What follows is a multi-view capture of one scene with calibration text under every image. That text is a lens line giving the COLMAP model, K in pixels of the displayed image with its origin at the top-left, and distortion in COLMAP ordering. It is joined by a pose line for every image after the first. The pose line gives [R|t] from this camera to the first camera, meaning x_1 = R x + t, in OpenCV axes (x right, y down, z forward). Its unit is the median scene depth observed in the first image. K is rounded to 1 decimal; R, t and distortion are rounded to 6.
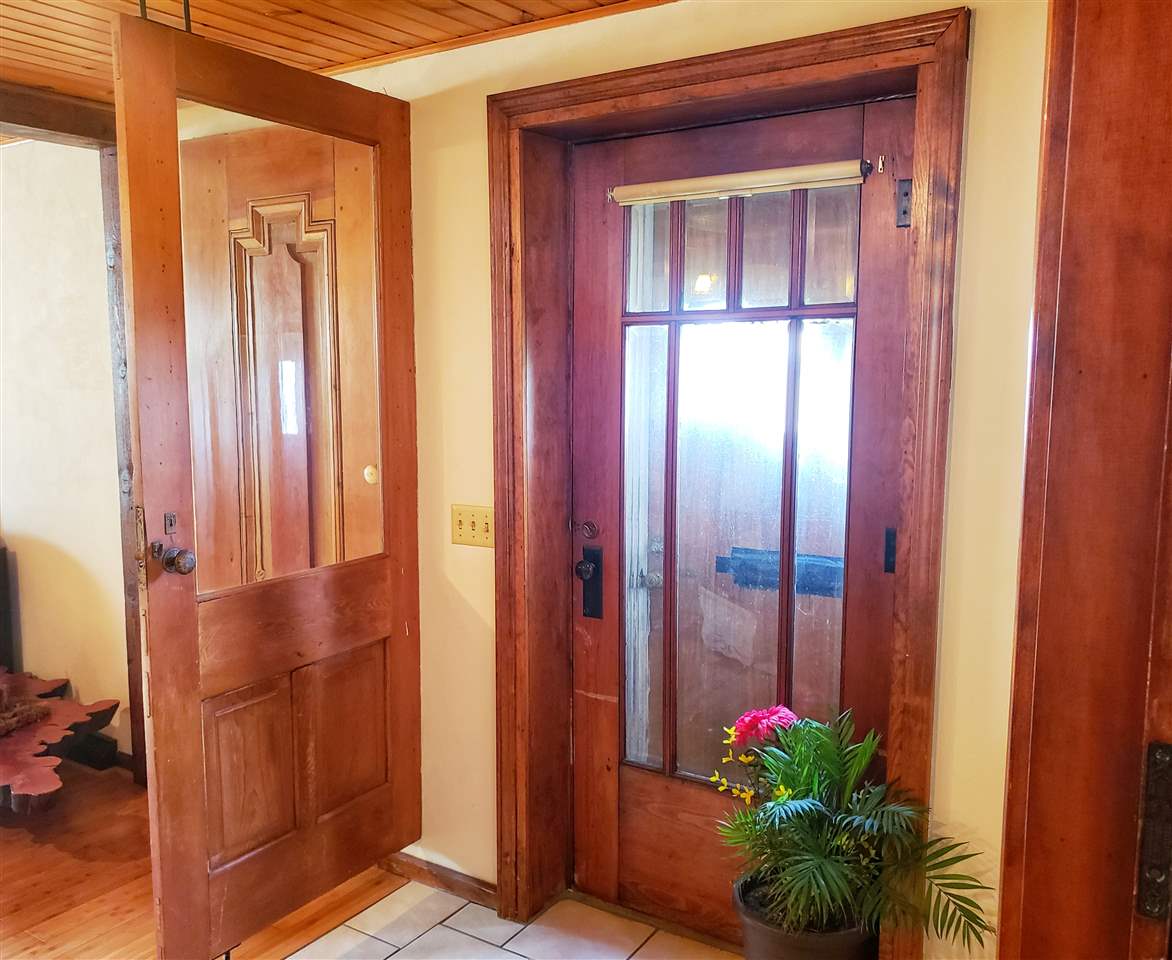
lens RADIAL K [[1062.8, 0, 545.6], [0, 1062.8, 504.0], [0, 0, 1]] dist [0.021497, -0.000549]
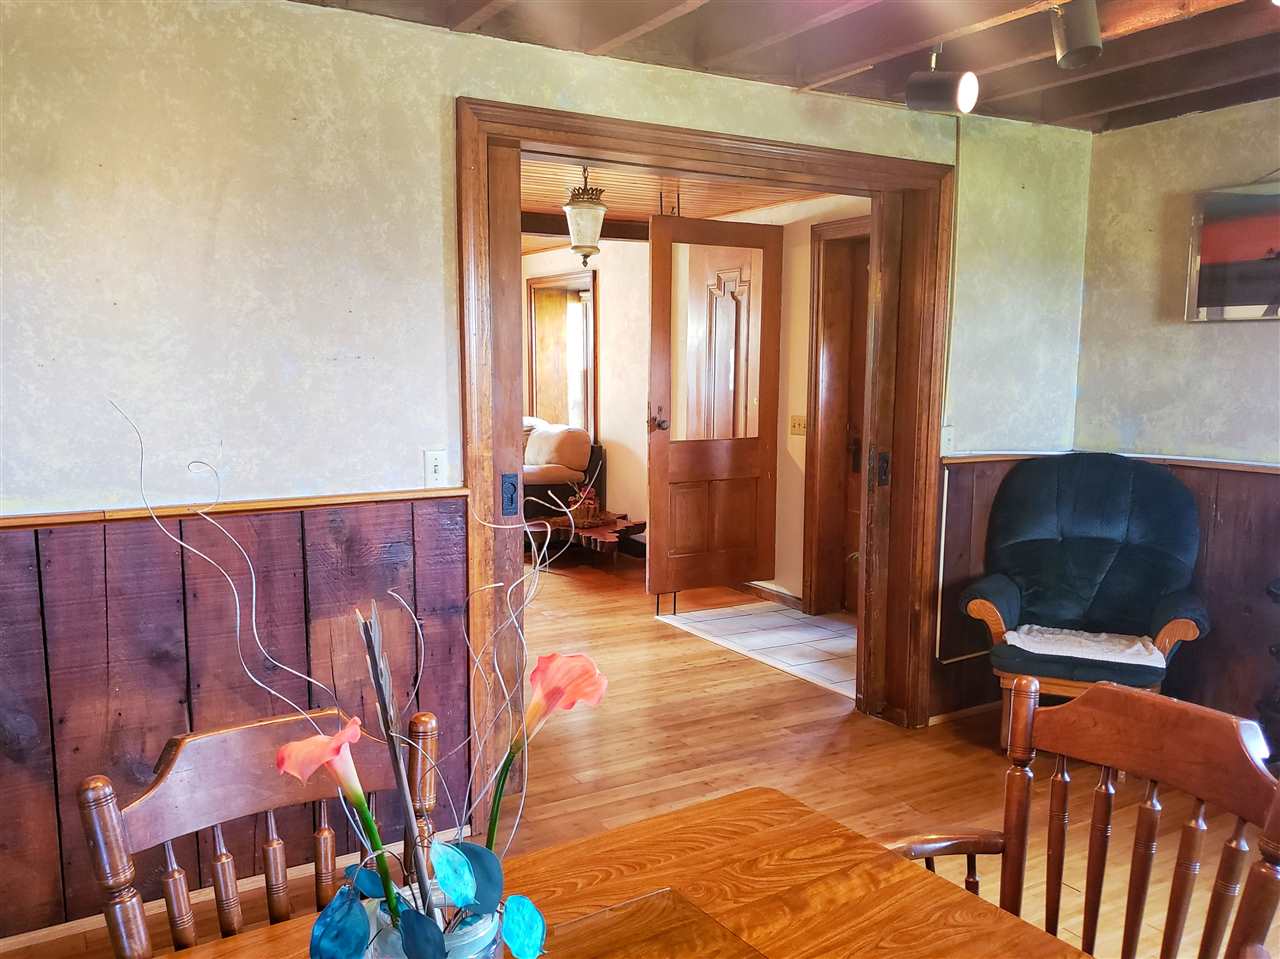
lens RADIAL K [[1006.6, 0, 637.4], [0, 1006.6, 481.9], [0, 0, 1]] dist [0.003419, -0.000819]
pose [[0.906541, 0.054985, -0.418522, 0.485654], [-0.059687, 0.998215, 0.001858, 0.149051], [0.417878, 0.023296, 0.908205, -0.950907]]
